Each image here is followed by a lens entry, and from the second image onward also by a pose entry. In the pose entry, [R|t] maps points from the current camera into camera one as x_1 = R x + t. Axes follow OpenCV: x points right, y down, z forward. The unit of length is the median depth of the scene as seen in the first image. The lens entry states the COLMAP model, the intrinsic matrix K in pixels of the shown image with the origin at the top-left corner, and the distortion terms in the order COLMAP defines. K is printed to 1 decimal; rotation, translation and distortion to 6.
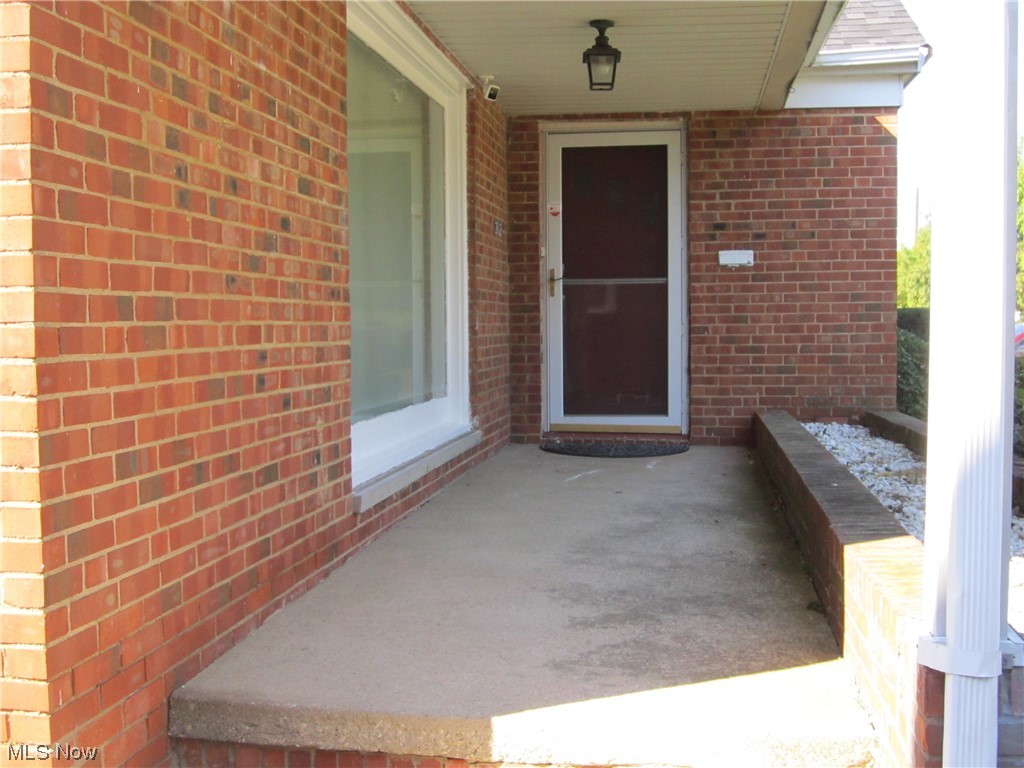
lens RADIAL K [[1204.9, 0, 511.8], [0, 1204.9, 384.9], [0, 0, 1]] dist [-0.082513, 0.000000]
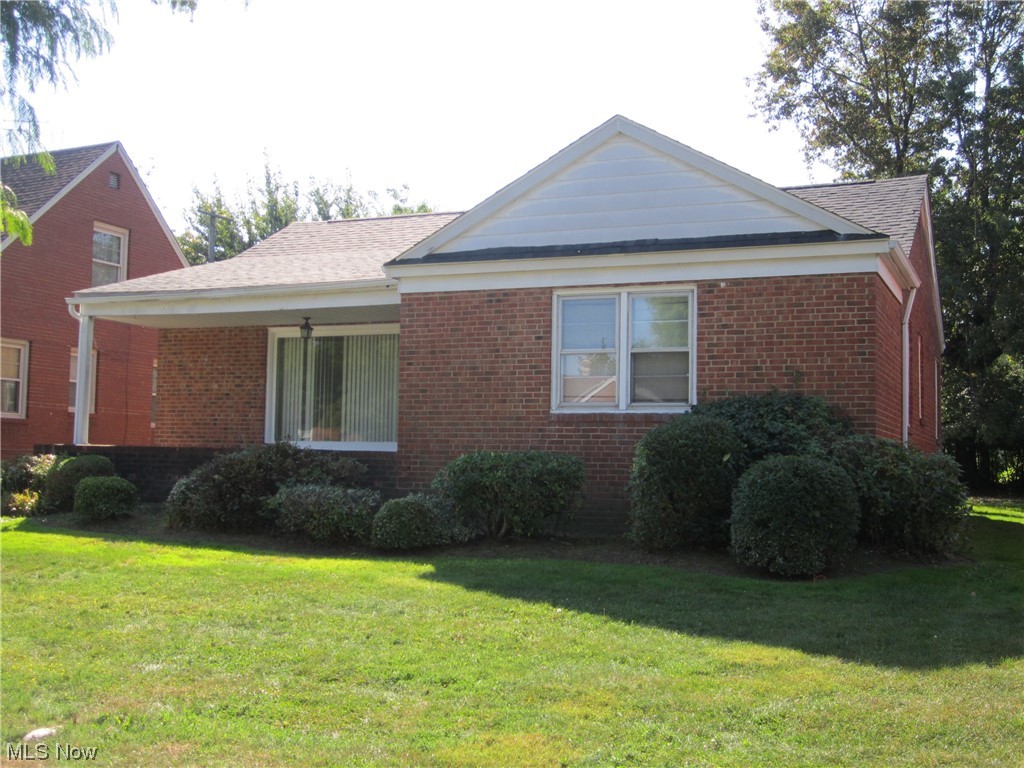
lens RADIAL K [[1204.9, 0, 515.7], [0, 1204.9, 384.1], [0, 0, 1]] dist [-0.082513, 0.000000]
pose [[-0.253126, -0.064297, -0.965294, 4.833336], [-0.067144, 0.996550, -0.048772, -0.009749], [0.965101, 0.052469, -0.256570, 3.787603]]
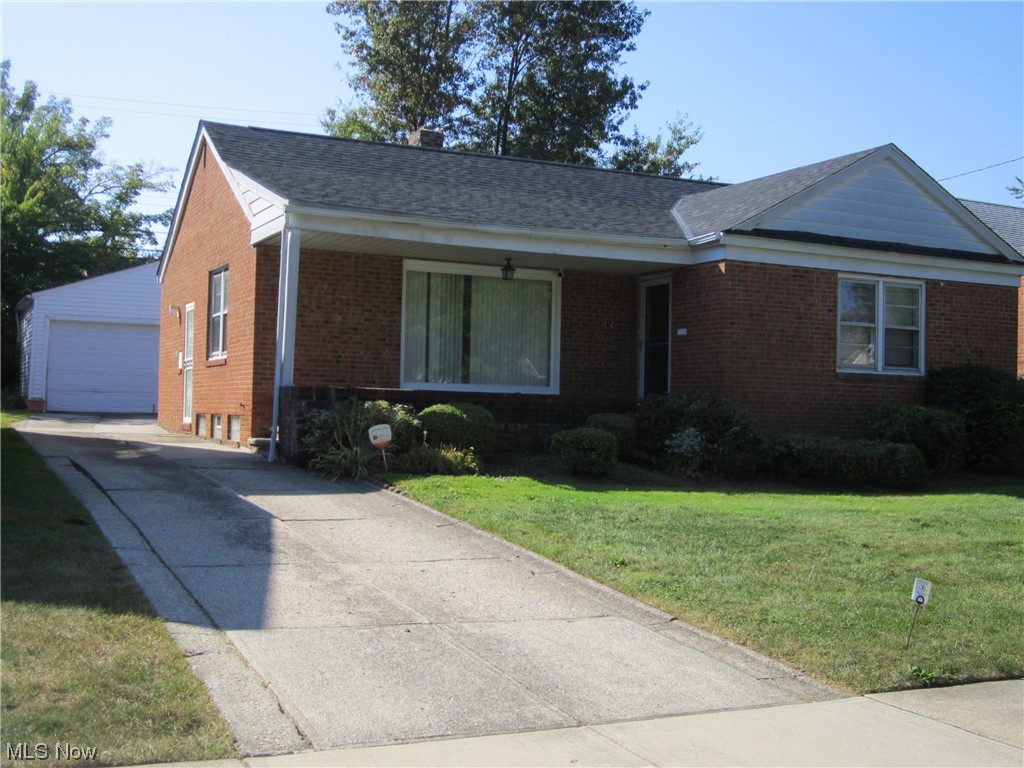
lens RADIAL K [[1204.9, 0, 513.5], [0, 1204.9, 384.8], [0, 0, 1]] dist [-0.082513, 0.000000]
pose [[0.555330, 0.004043, -0.831620, 4.301631], [-0.072054, 0.996462, -0.043271, 0.255262], [0.828503, 0.083951, 0.553657, -1.120151]]
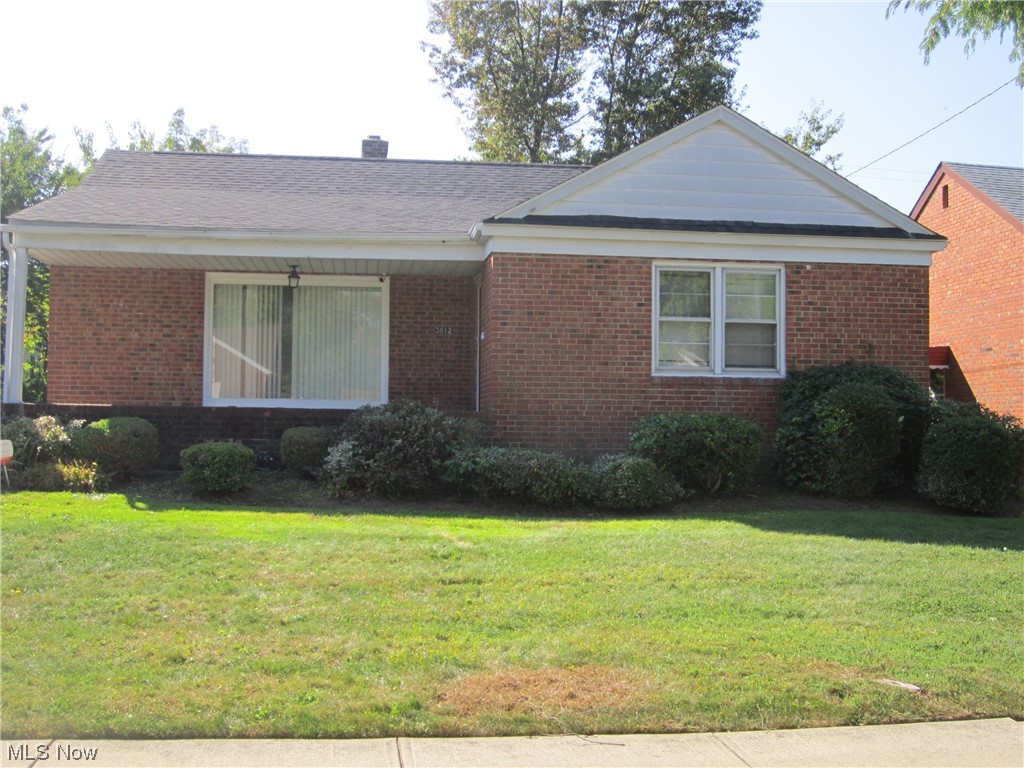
lens RADIAL K [[1204.9, 0, 512.4], [0, 1204.9, 385.1], [0, 0, 1]] dist [-0.082513, 0.000000]
pose [[0.275525, -0.021686, -0.961049, 4.904169], [-0.063380, 0.997160, -0.040671, 0.125198], [0.959202, 0.072117, 0.273368, 1.157838]]
